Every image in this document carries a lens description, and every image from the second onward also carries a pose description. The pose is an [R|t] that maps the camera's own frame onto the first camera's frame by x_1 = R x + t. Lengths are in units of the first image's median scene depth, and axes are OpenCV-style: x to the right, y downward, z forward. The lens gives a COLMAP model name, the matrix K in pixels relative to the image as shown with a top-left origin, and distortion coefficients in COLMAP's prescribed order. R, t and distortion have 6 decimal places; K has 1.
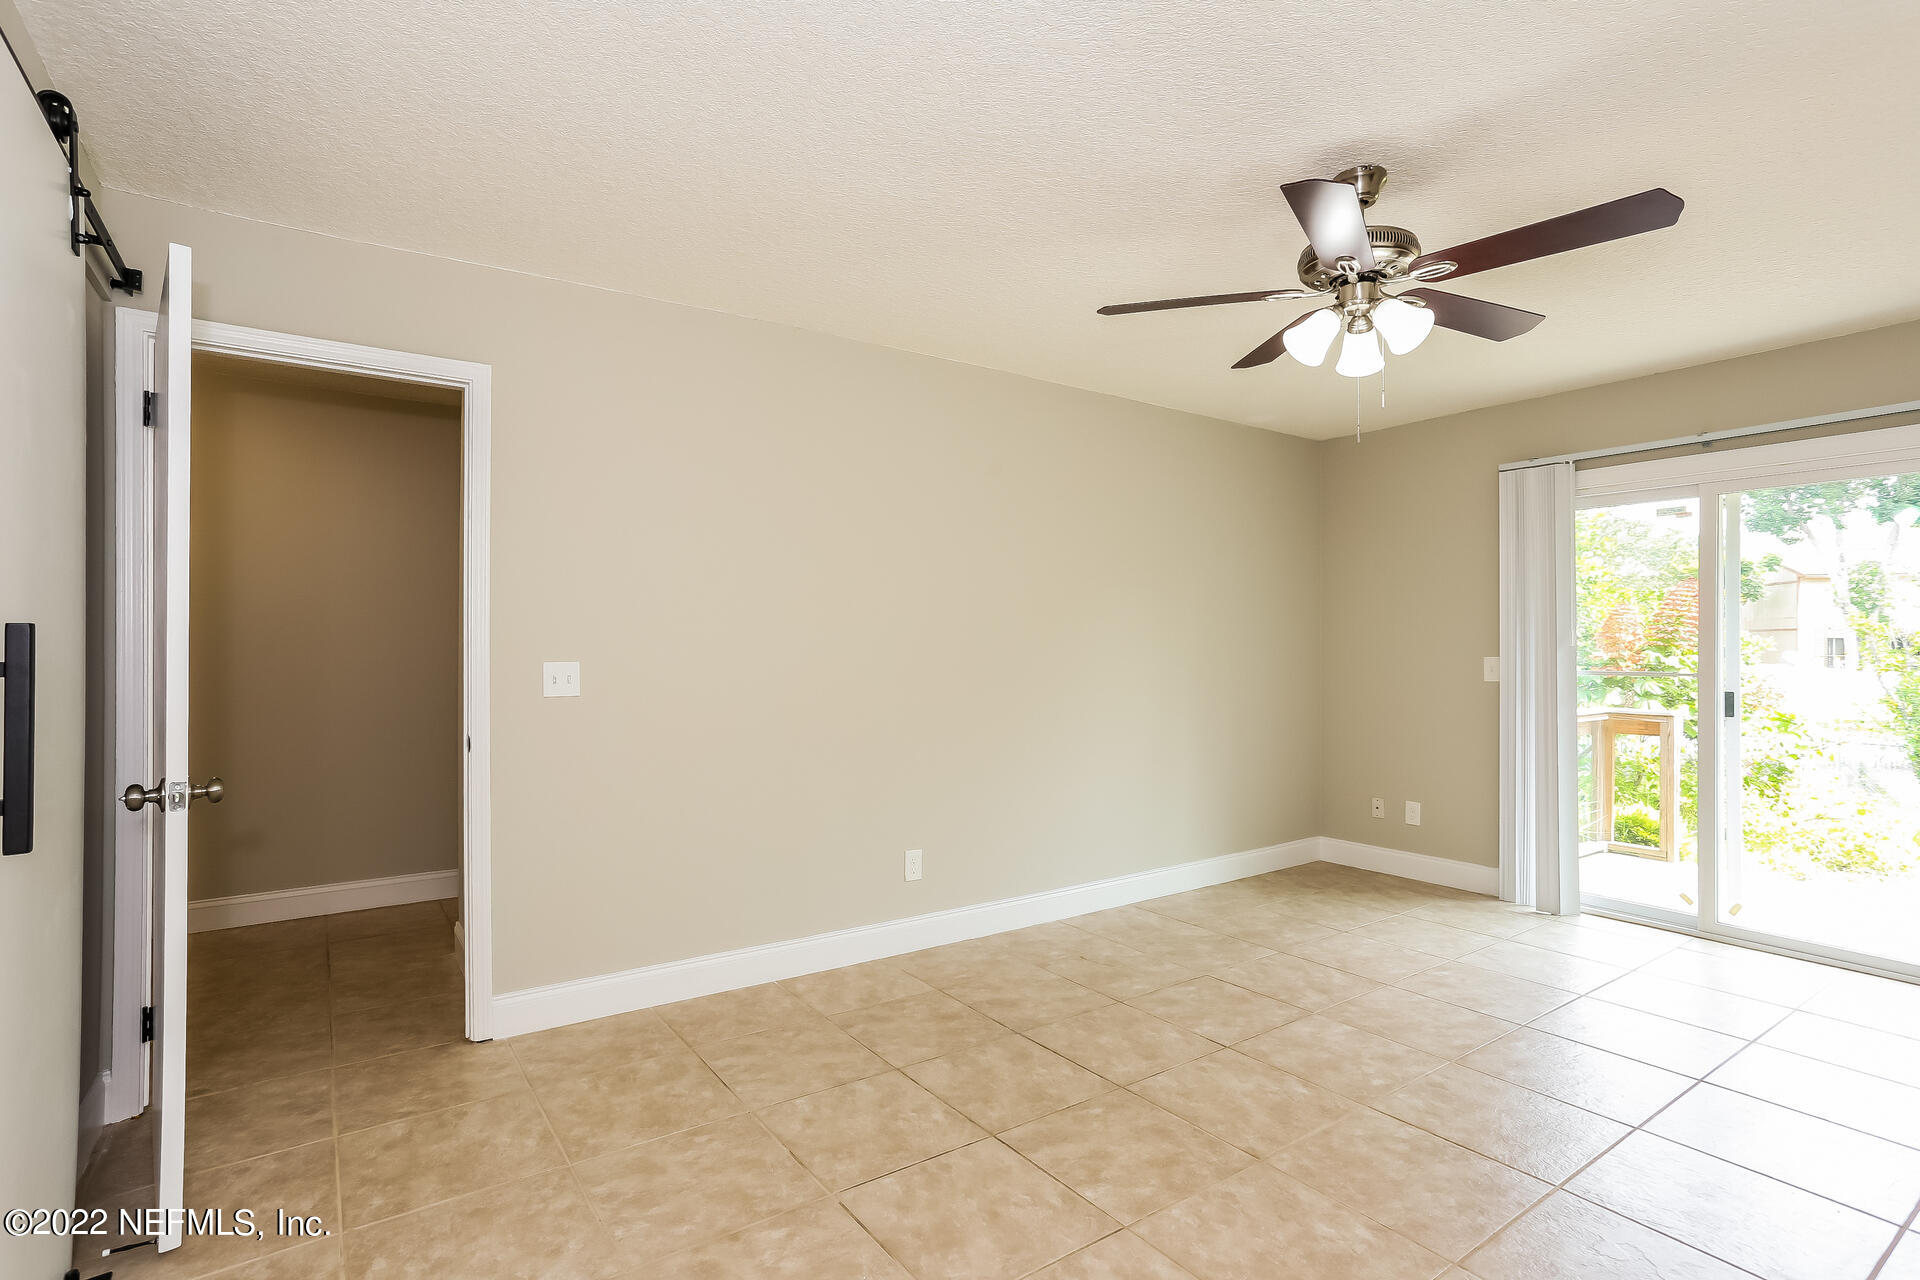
lens RADIAL K [[901.0, 0, 956.3], [0, 901.0, 631.8], [0, 0, 1]] dist [-0.033896, 0.020002]
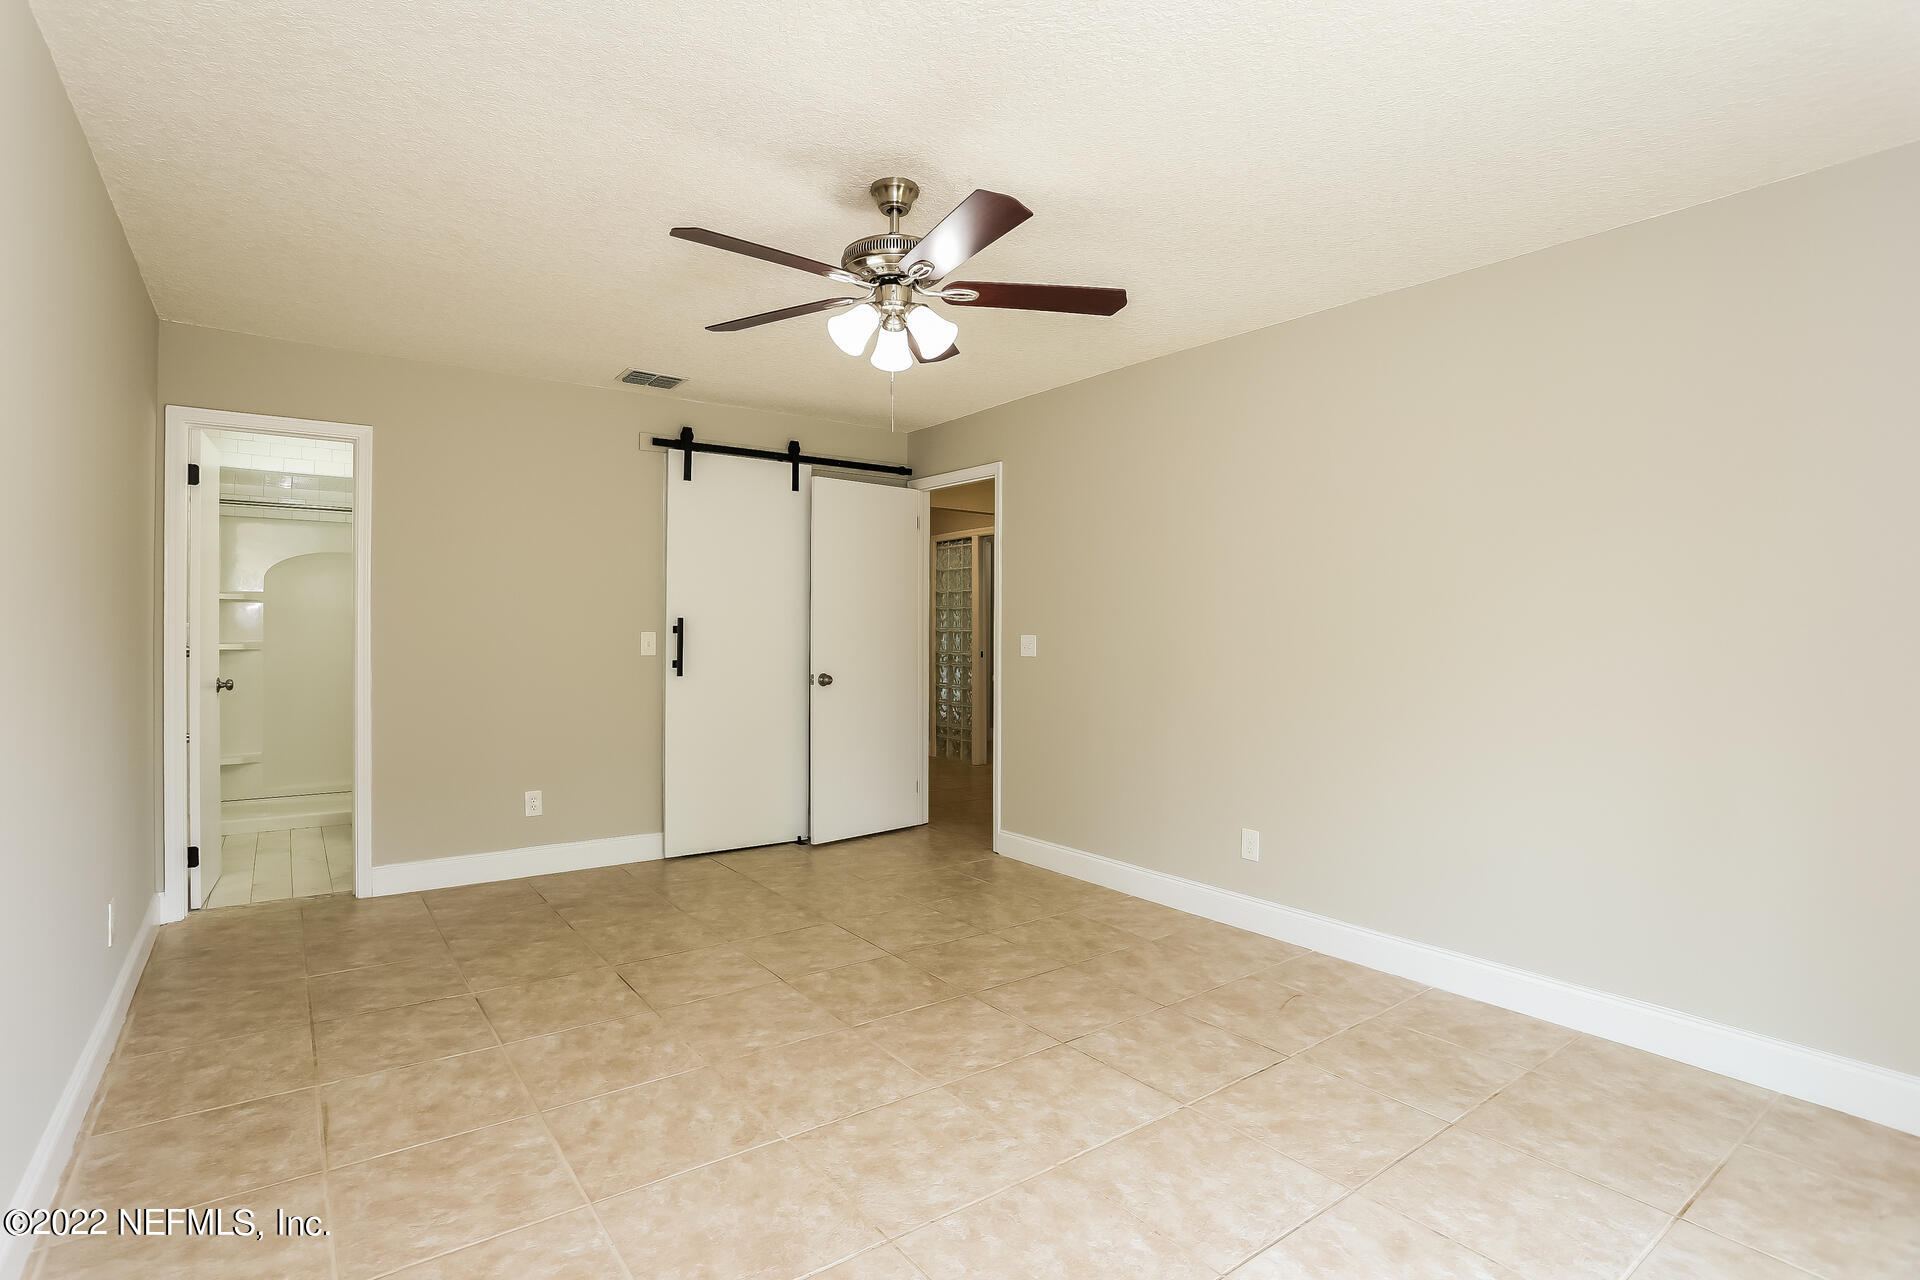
lens RADIAL K [[934.2, 0, 943.2], [0, 934.2, 628.9], [0, 0, 1]] dist [-0.051625, 0.024167]
pose [[0.036116, 0.003457, -0.999342, 1.216684], [0.019966, 0.999792, 0.004180, 0.012782], [0.999148, -0.020104, 0.036040, 0.796315]]
